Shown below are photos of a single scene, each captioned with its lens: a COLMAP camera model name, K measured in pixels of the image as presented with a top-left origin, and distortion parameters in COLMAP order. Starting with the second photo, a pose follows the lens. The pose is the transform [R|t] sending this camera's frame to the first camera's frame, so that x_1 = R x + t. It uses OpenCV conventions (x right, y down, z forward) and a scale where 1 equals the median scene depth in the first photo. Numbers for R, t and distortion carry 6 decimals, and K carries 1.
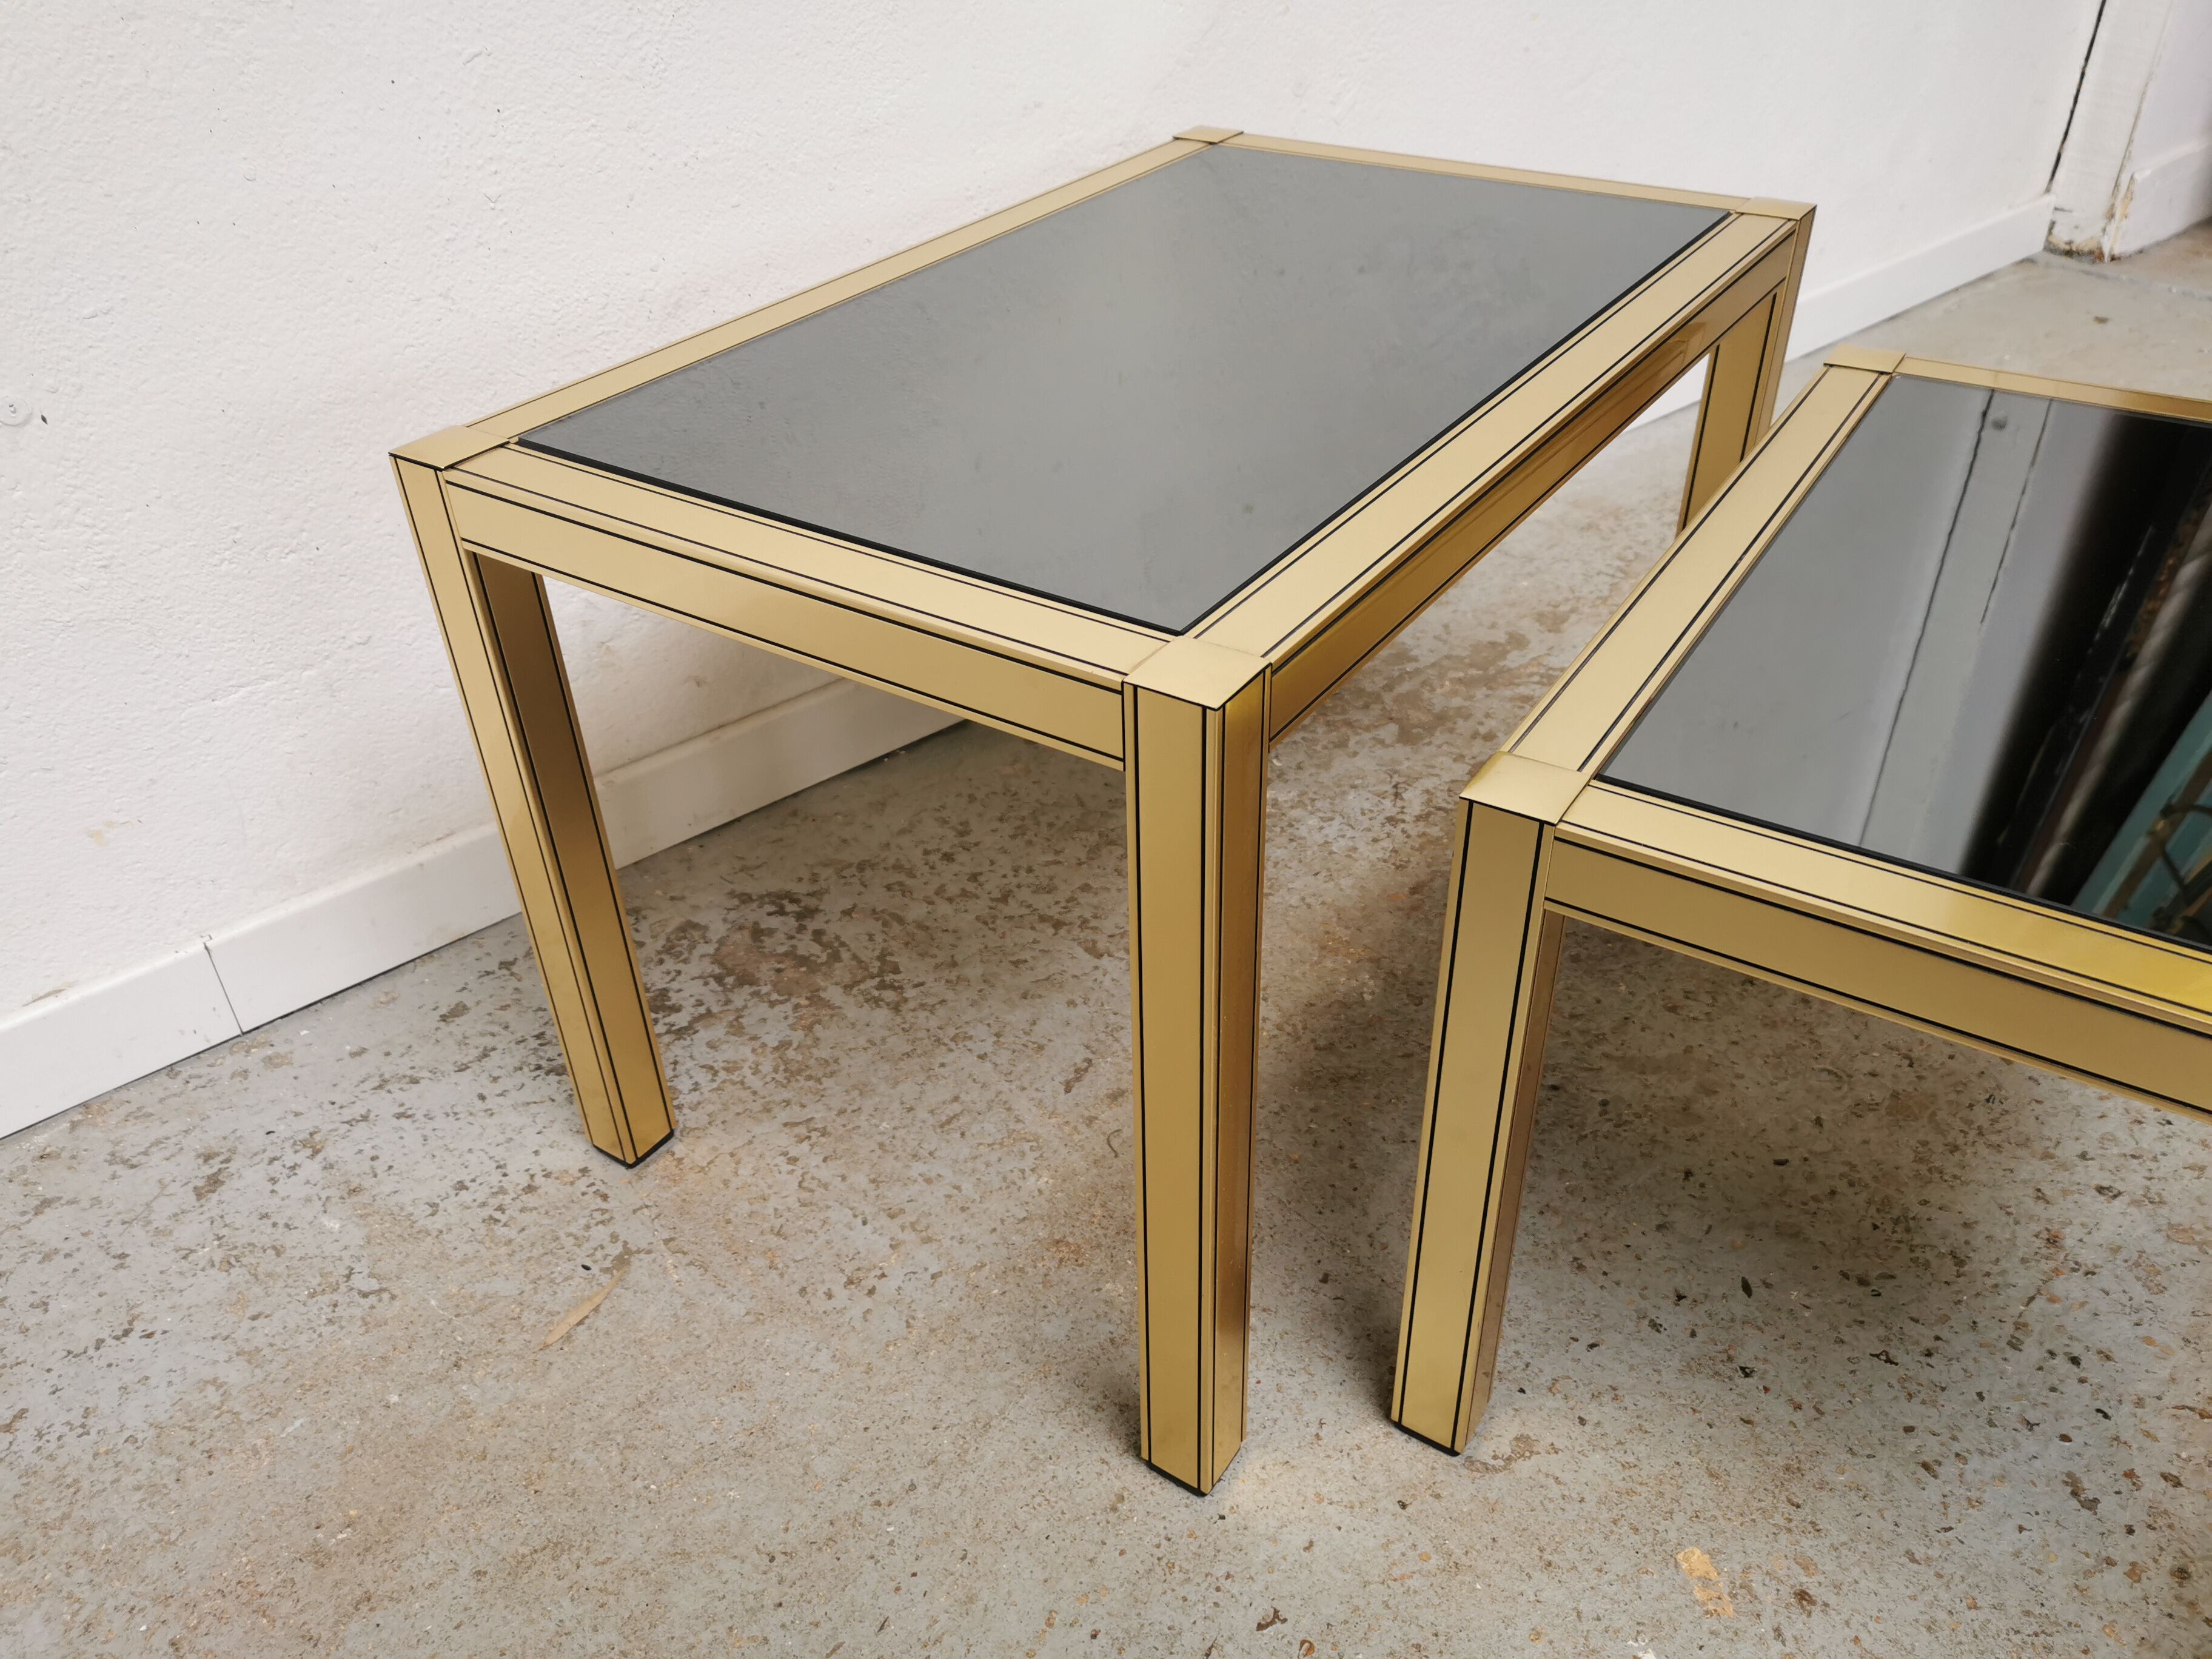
lens RADIAL K [[1711.8, 0, 1108.9], [0, 1711.8, 823.8], [0, 0, 1]] dist [0.069956, -0.081404]
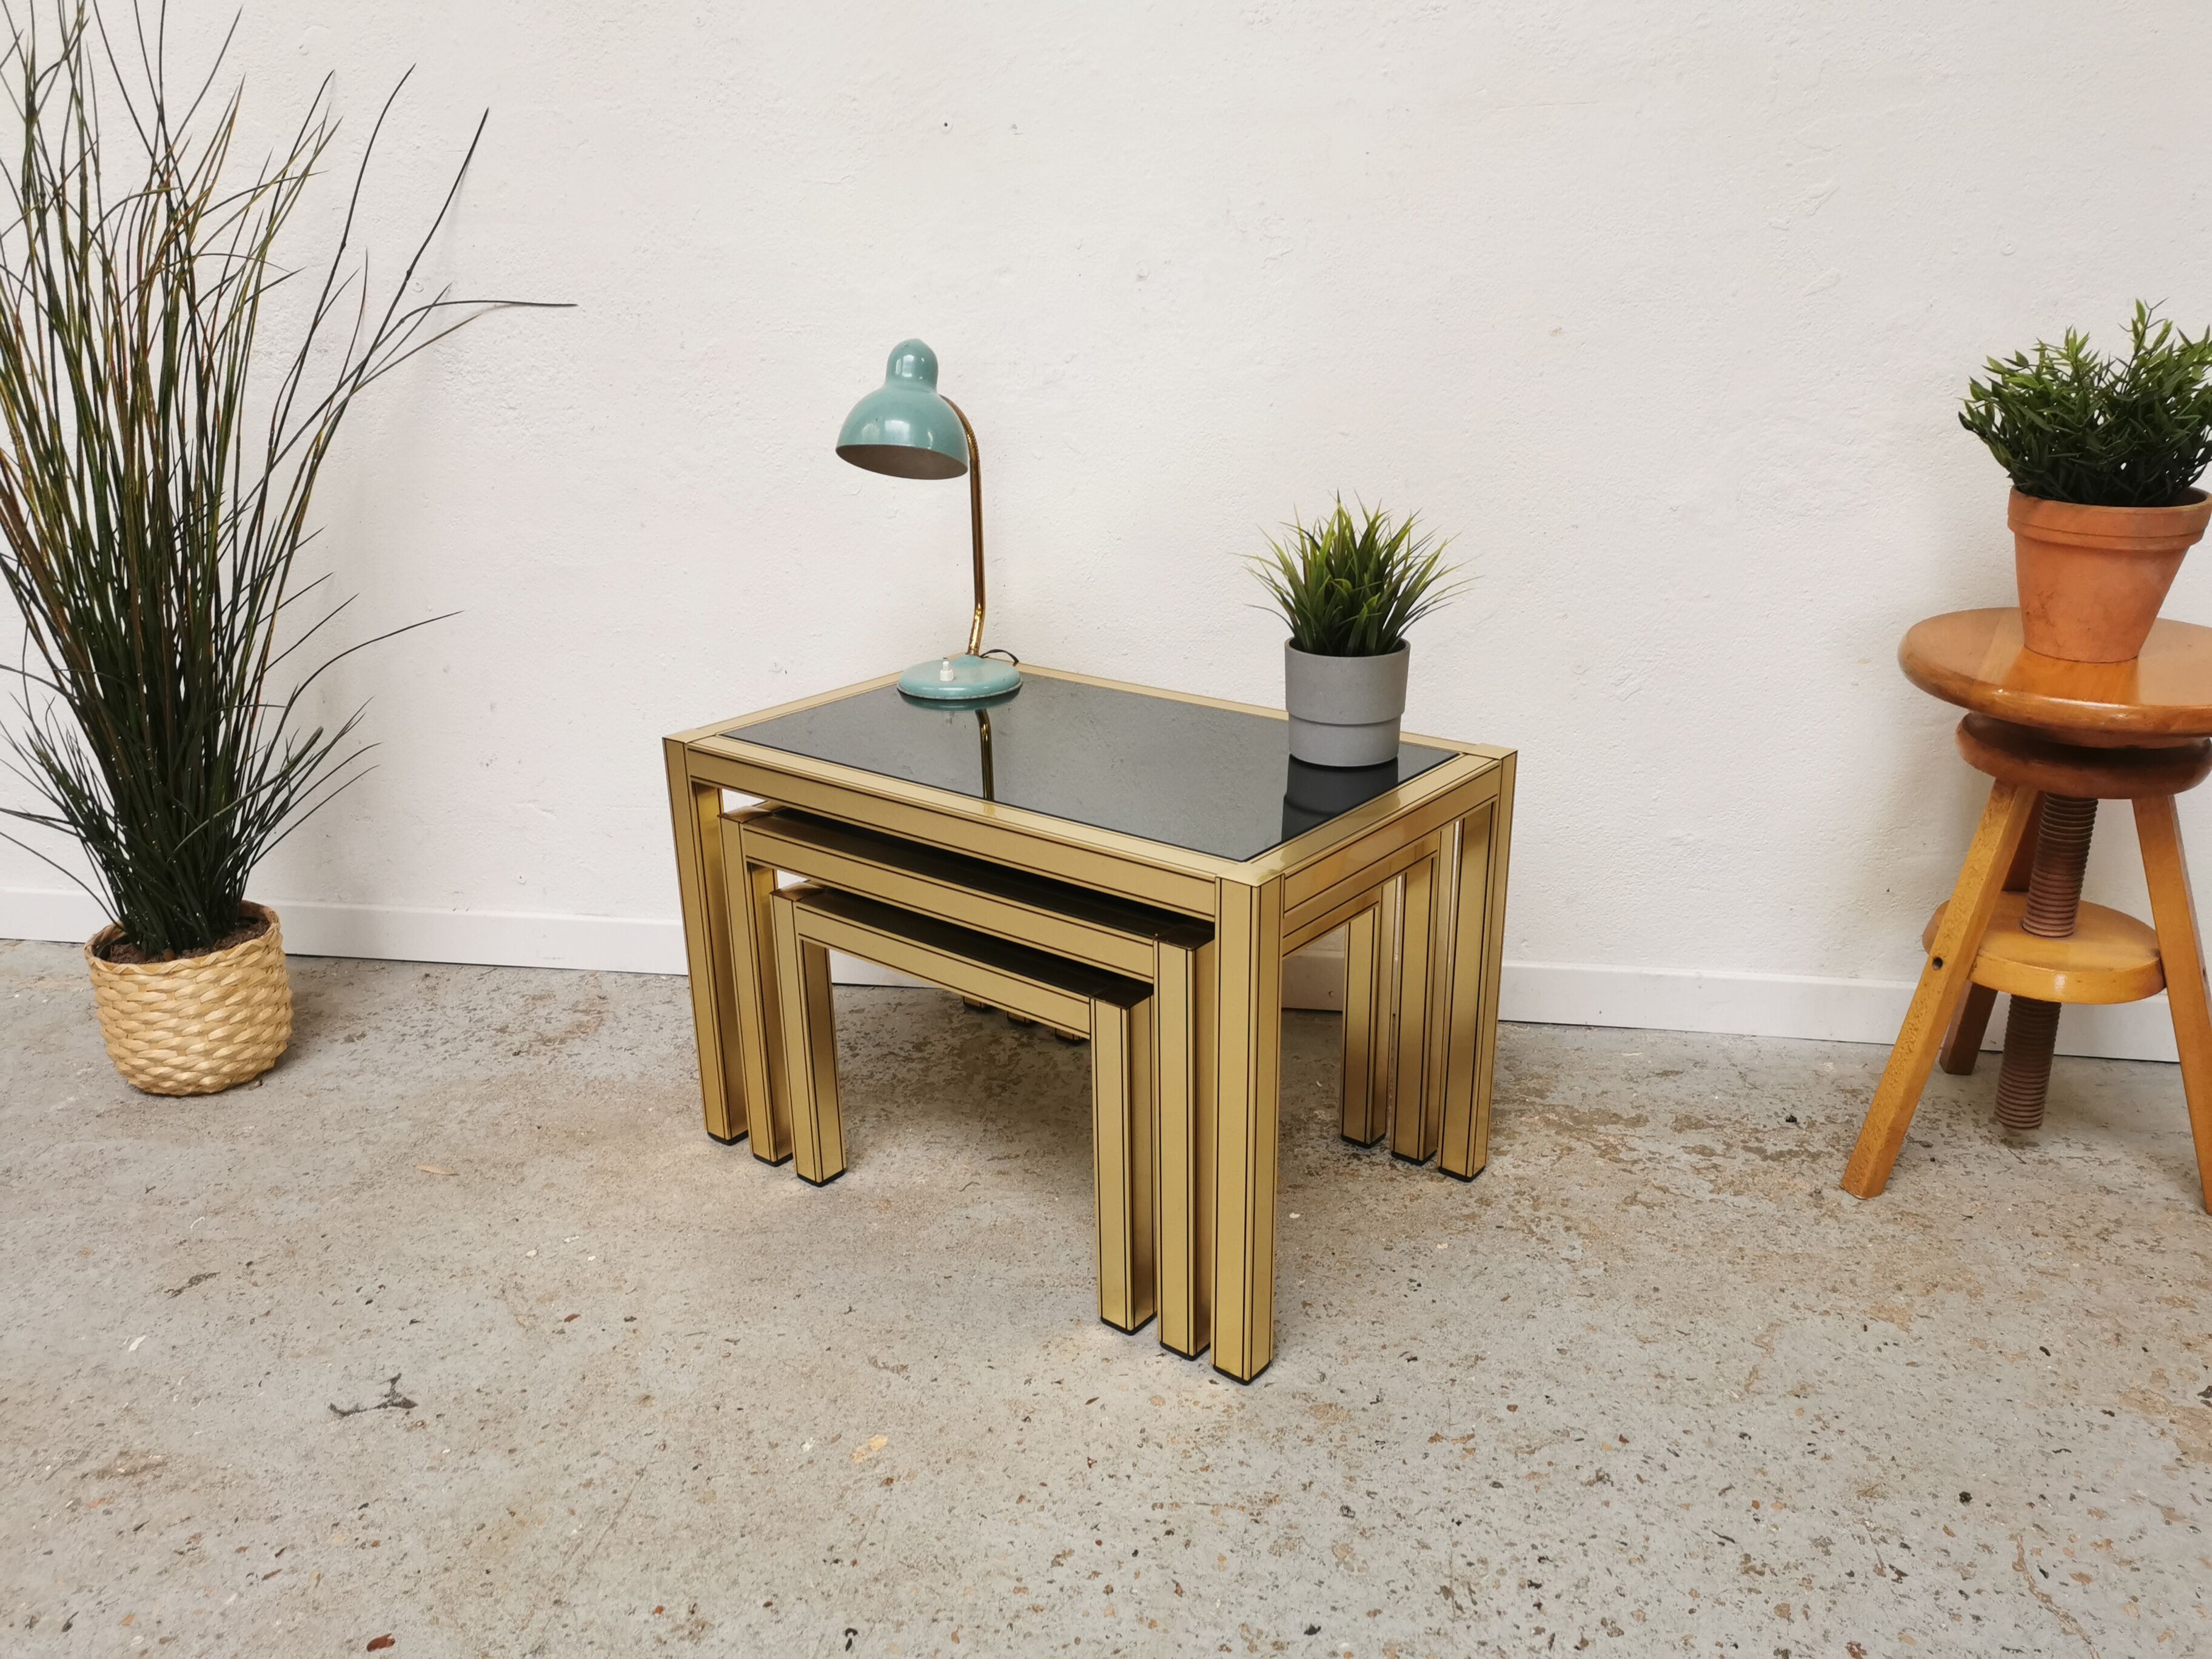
lens RADIAL K [[1684.1, 0, 1108.8], [0, 1684.1, 834.9], [0, 0, 1]] dist [0.073237, -0.076979]
pose [[0.634761, 0.266963, -0.725127, 1.228263], [-0.432244, 0.900539, -0.046834, -0.109281], [0.640503, 0.343161, 0.687020, -0.175248]]
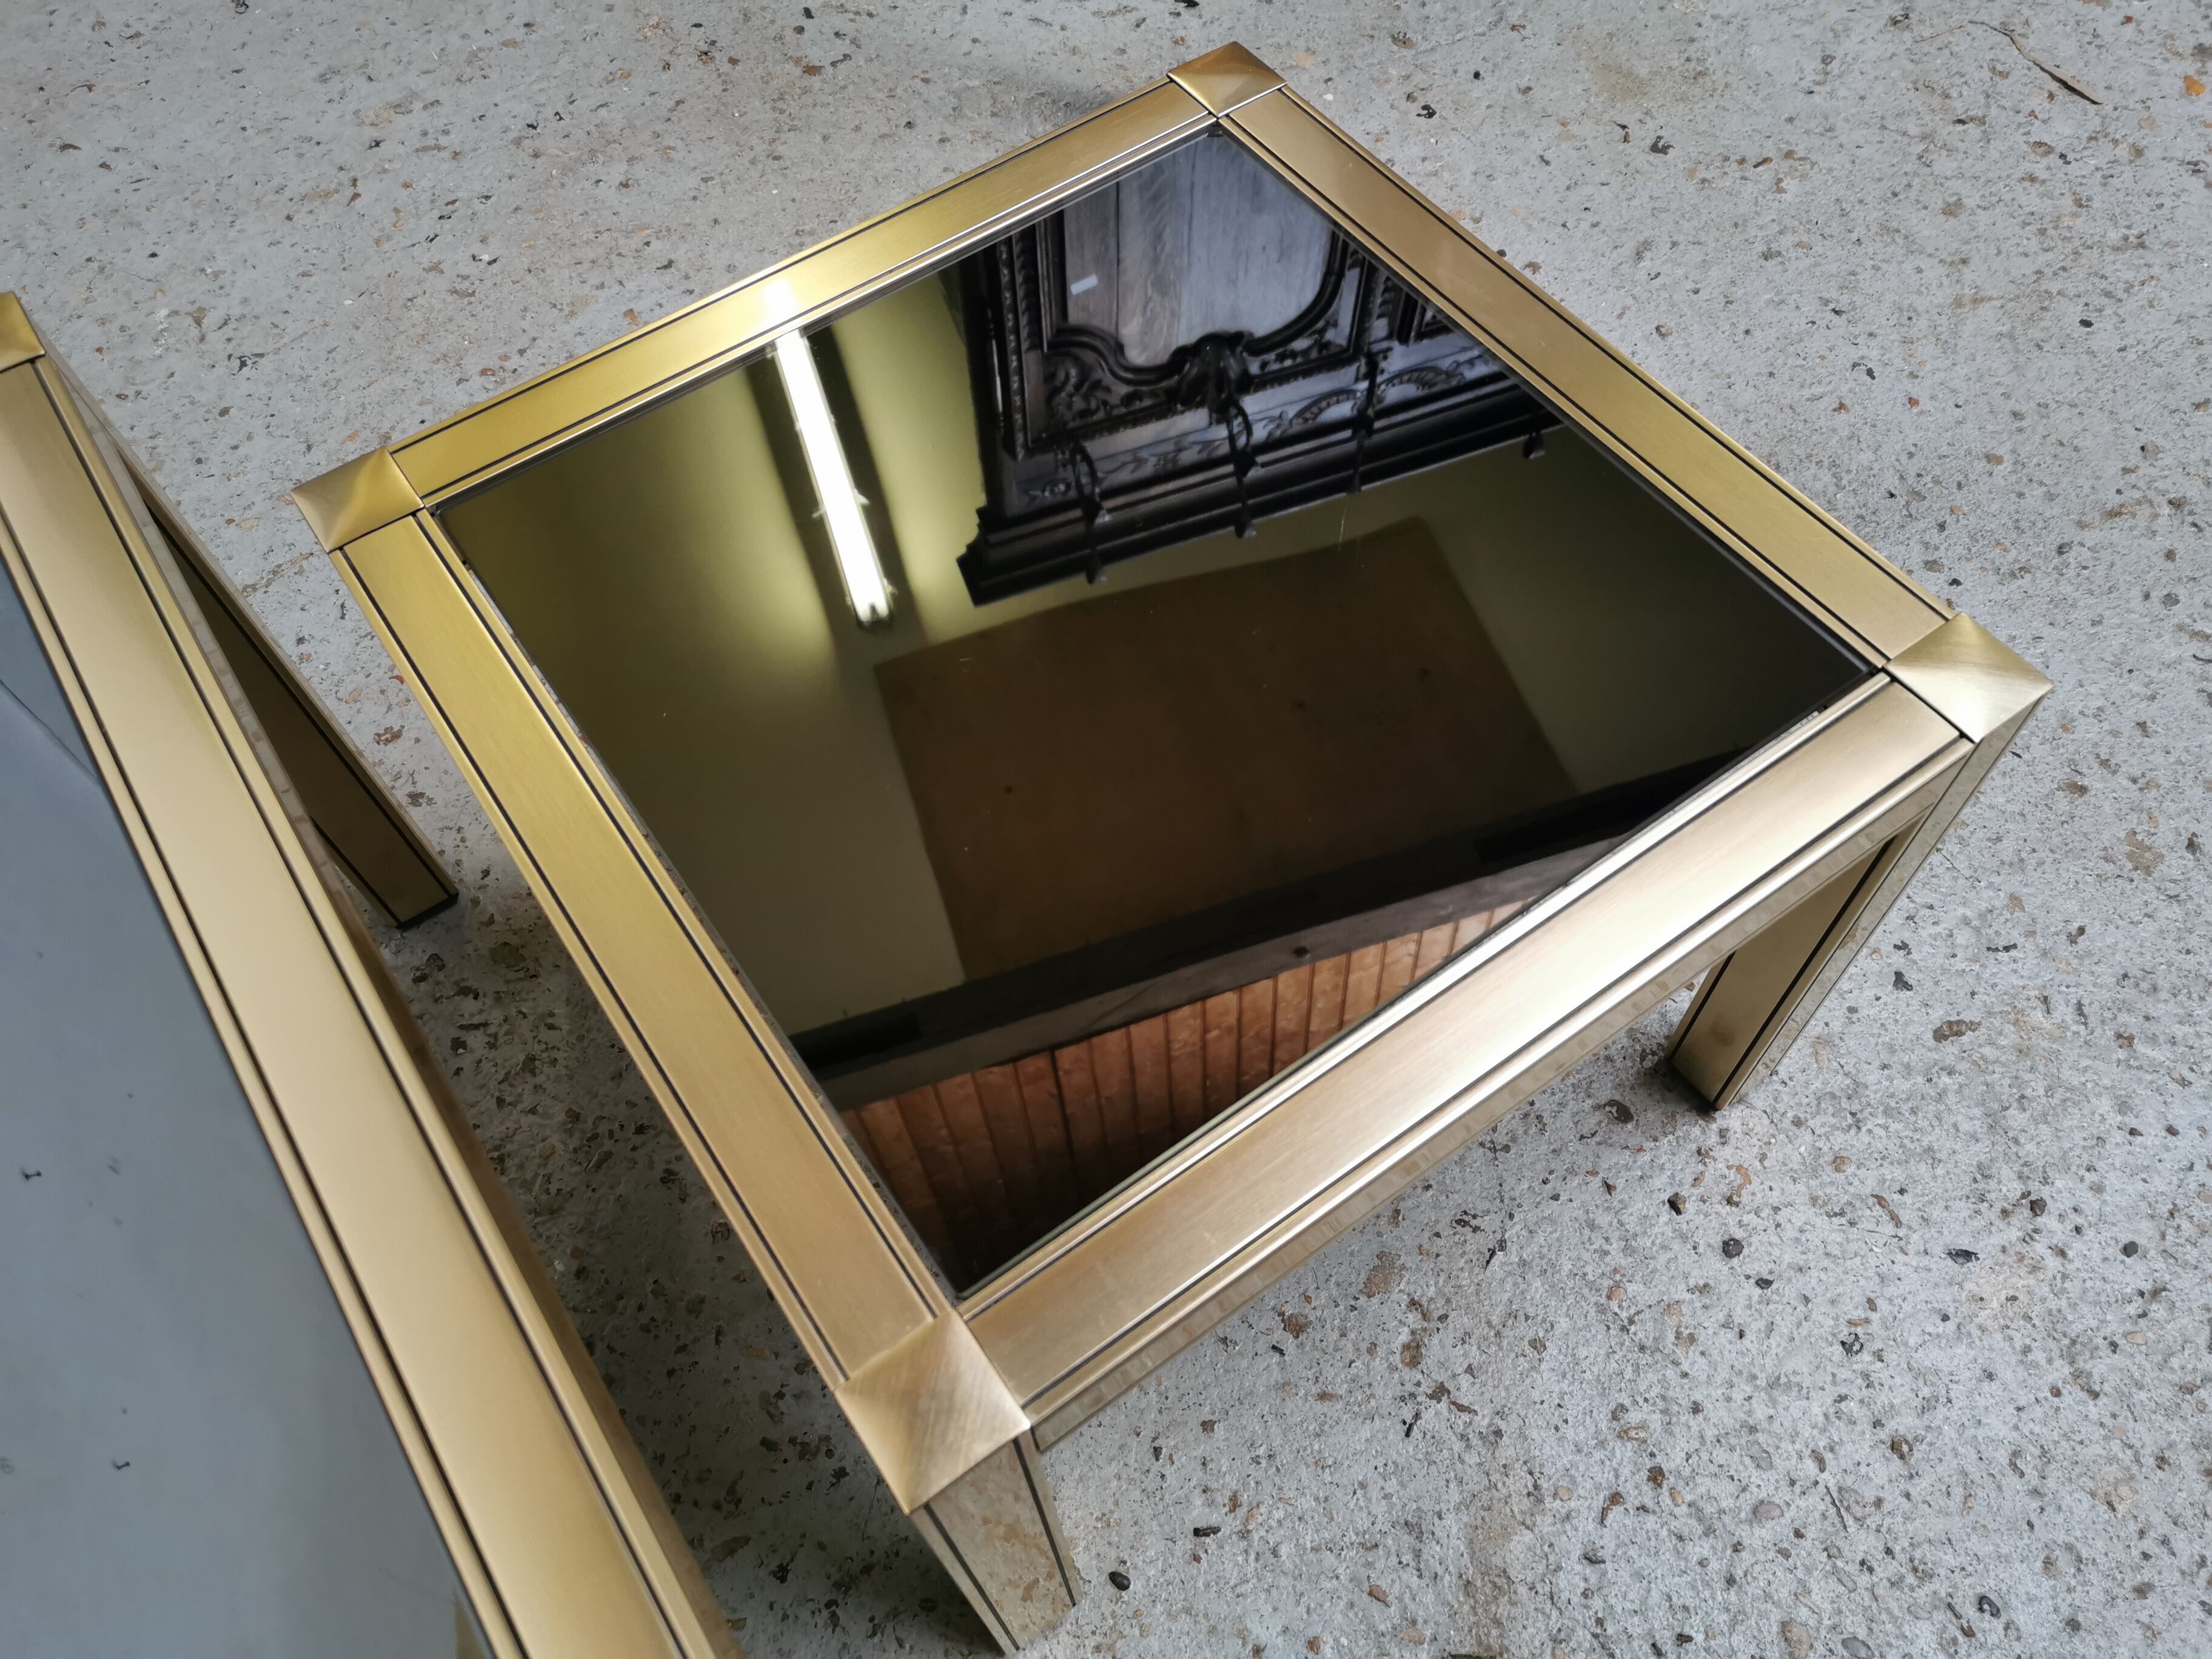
lens RADIAL K [[1694.1, 0, 1105.7], [0, 1694.1, 836.2], [0, 0, 1]] dist [0.065905, -0.072129]
pose [[0.390409, -0.781972, 0.485901, 0.513327], [0.552071, 0.621213, 0.556158, -0.165303], [-0.736748, 0.051123, 0.674232, 0.168757]]
